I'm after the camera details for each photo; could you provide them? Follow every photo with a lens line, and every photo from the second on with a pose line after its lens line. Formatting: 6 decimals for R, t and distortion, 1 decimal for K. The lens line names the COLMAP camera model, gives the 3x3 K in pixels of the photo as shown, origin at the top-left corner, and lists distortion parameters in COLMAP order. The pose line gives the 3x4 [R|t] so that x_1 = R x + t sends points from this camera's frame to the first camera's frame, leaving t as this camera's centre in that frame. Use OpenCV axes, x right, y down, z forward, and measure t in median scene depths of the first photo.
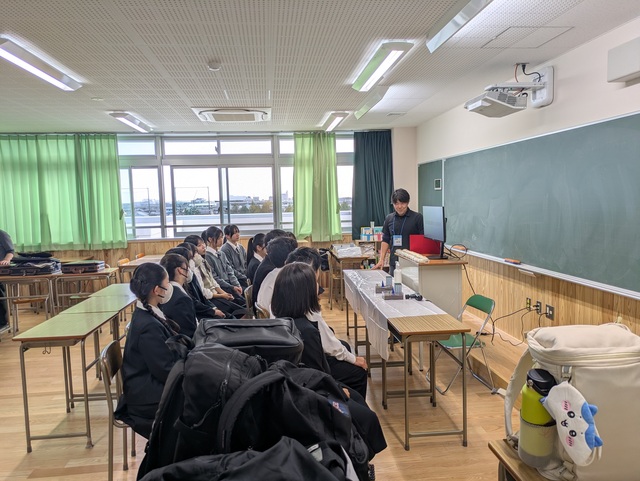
lens RADIAL K [[484.3, 0, 320.0], [0, 484.3, 240.5], [0, 0, 1]] dist [0.049850, -0.000450]
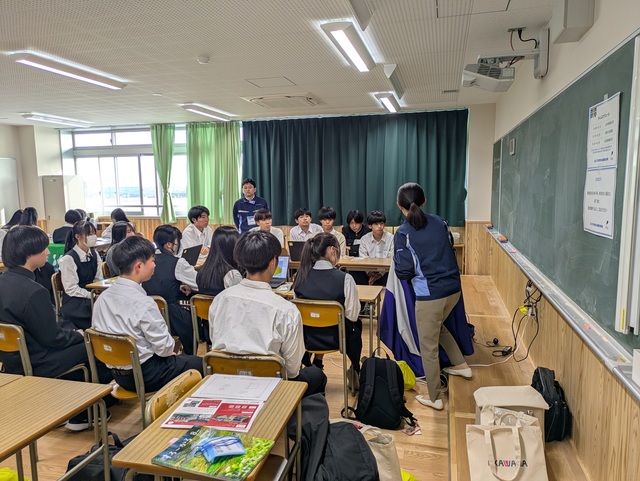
lens RADIAL K [[484.3, 0, 320.0], [0, 484.3, 240.5], [0, 0, 1]] dist [0.049850, -0.000450]
pose [[0.939047, 0.048480, -0.340354, 0.263968], [-0.034349, 0.998284, 0.047426, -0.010888], [0.342069, -0.032844, 0.939101, 0.034551]]
